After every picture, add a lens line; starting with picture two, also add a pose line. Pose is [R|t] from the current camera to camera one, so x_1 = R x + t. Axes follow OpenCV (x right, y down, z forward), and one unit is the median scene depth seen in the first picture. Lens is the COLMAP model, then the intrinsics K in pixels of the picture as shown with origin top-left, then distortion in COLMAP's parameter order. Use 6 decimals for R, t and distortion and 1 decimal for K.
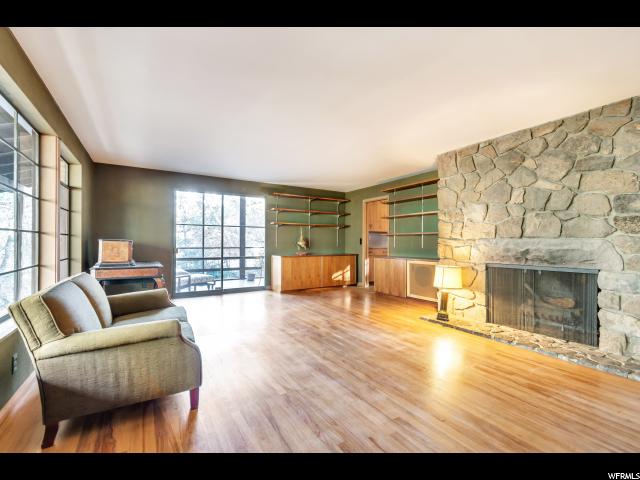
lens RADIAL K [[287.0, 0, 321.5], [0, 287.0, 245.6], [0, 0, 1]] dist [-0.002695, -0.000405]
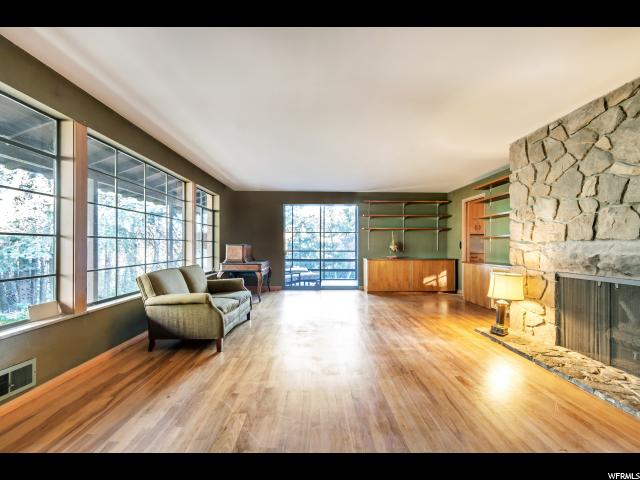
lens RADIAL K [[287.0, 0, 321.5], [0, 287.0, 245.6], [0, 0, 1]] dist [-0.002695, -0.000405]
pose [[0.855969, -0.001613, -0.517025, 0.411965], [-0.005228, 0.999917, -0.011775, 0.000168], [0.517001, 0.012782, 0.855889, -0.030561]]
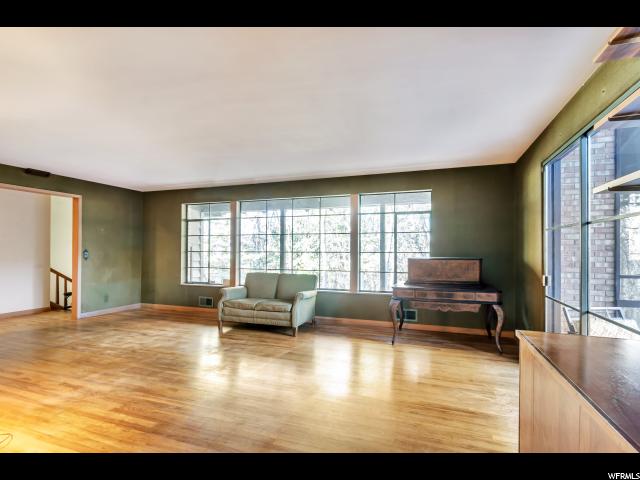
lens RADIAL K [[287.0, 0, 321.5], [0, 287.0, 245.6], [0, 0, 1]] dist [-0.002695, -0.000405]
pose [[-0.752169, 0.002091, -0.658967, 0.248394], [-0.006333, 0.999926, 0.010401, -0.069827], [0.658940, 0.011997, -0.752100, 1.677174]]
